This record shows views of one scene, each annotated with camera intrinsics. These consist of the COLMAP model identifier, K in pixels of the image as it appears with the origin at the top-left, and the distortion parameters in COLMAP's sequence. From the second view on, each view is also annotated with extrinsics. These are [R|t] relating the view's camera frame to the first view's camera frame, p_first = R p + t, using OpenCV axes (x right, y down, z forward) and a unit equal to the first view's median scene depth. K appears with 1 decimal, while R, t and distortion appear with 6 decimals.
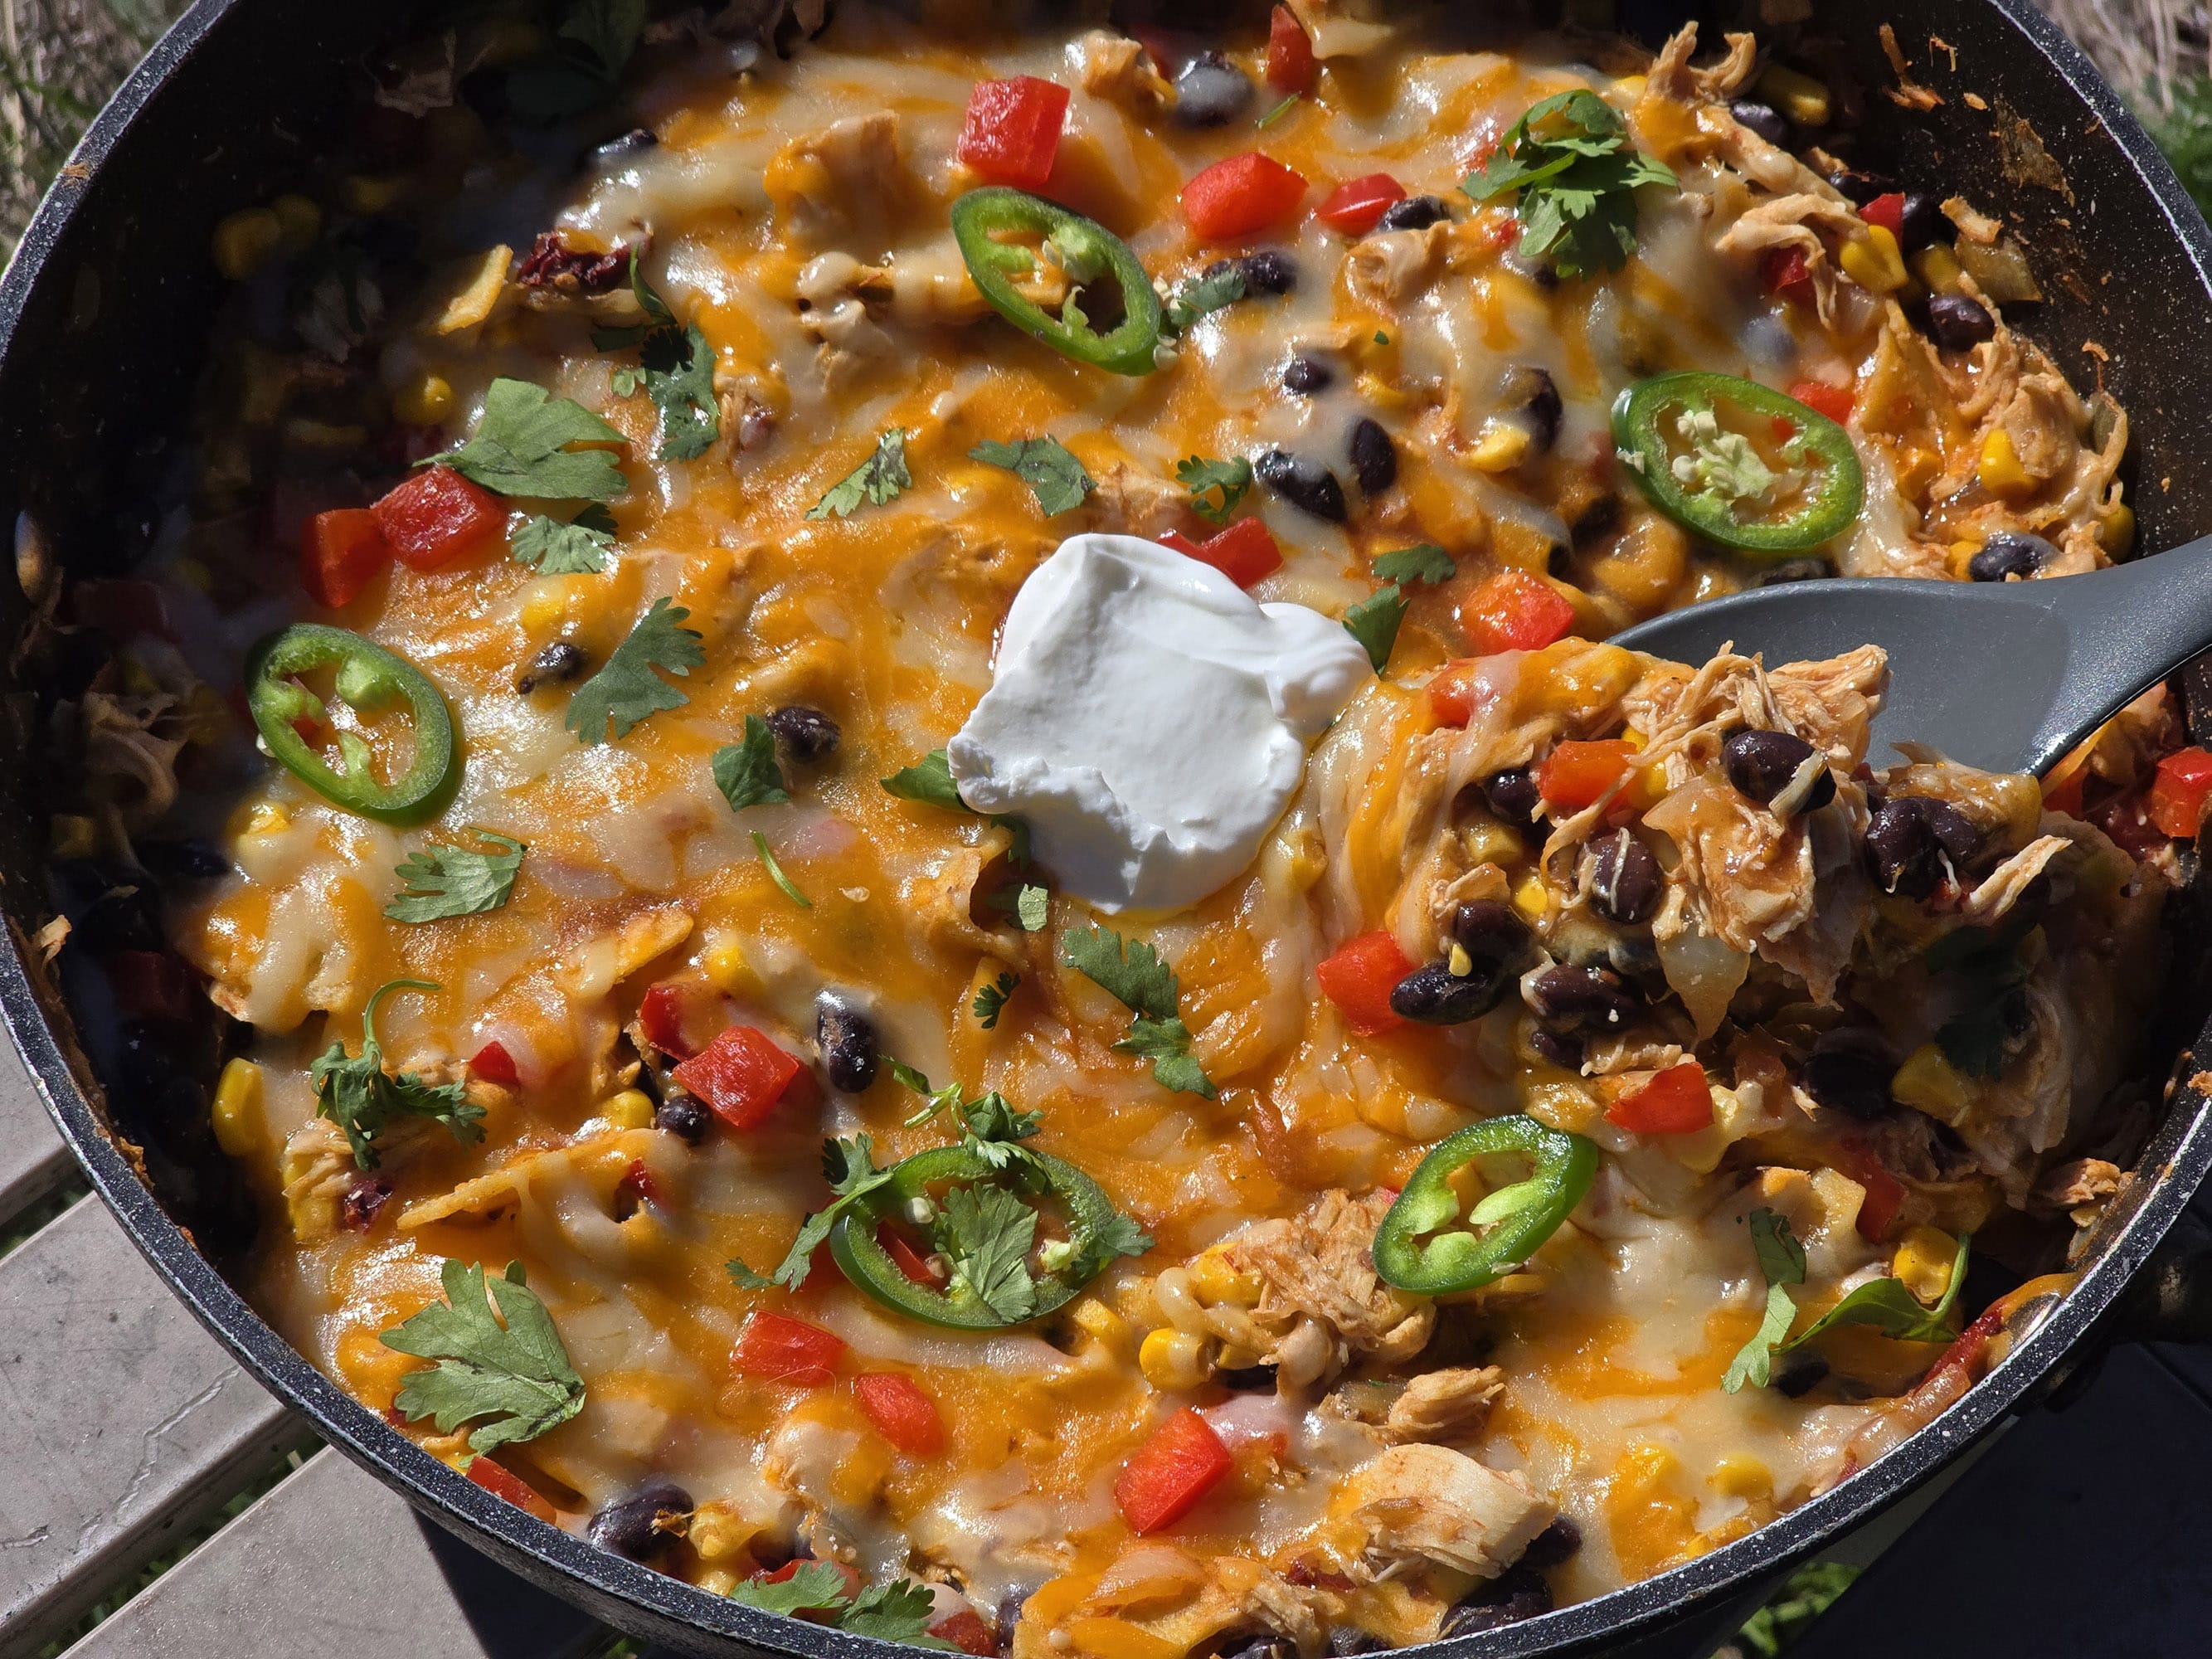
lens RADIAL K [[4325.8, 0, 1105.5], [0, 4325.8, 889.0], [0, 0, 1]] dist [-0.039246, 0.000000]
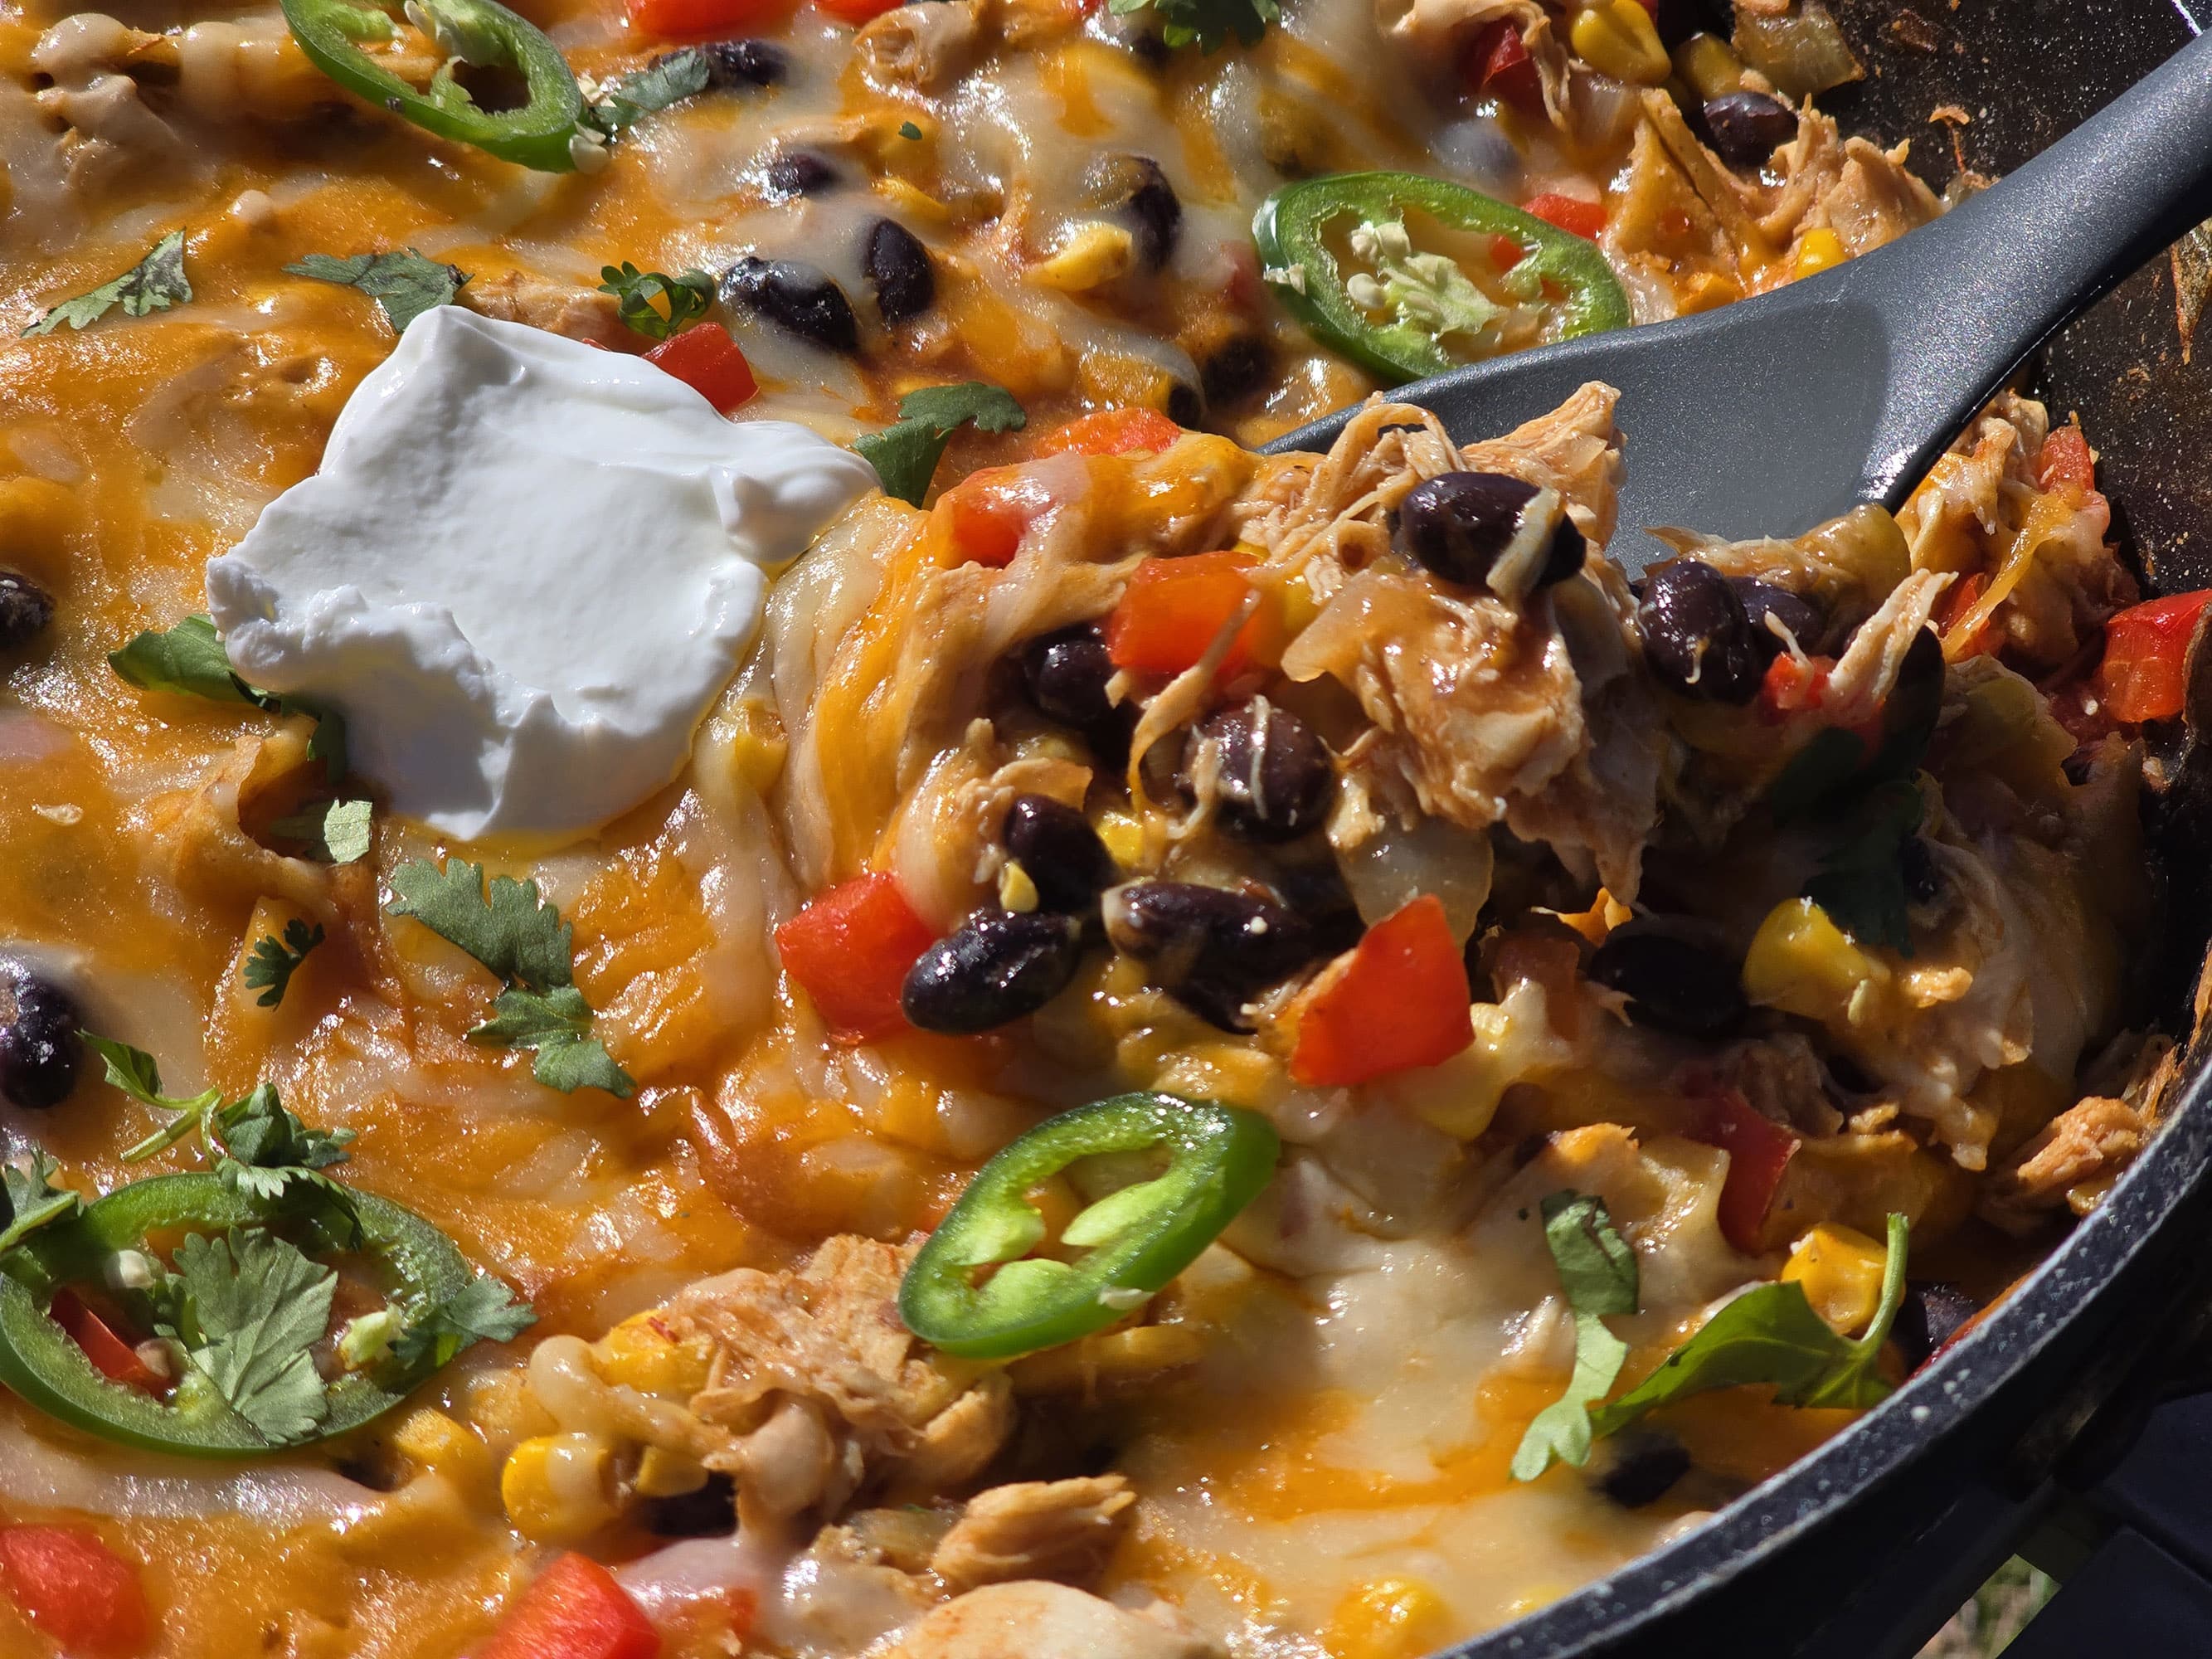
lens RADIAL K [[4325.8, 0, 1150.1], [0, 4325.8, 880.3], [0, 0, 1]] dist [-0.039246, 0.000000]
pose [[0.996574, -0.024128, 0.079110, 0.046678], [0.043727, 0.965593, -0.256354, 0.168070], [-0.070203, 0.258935, 0.963340, 0.390079]]
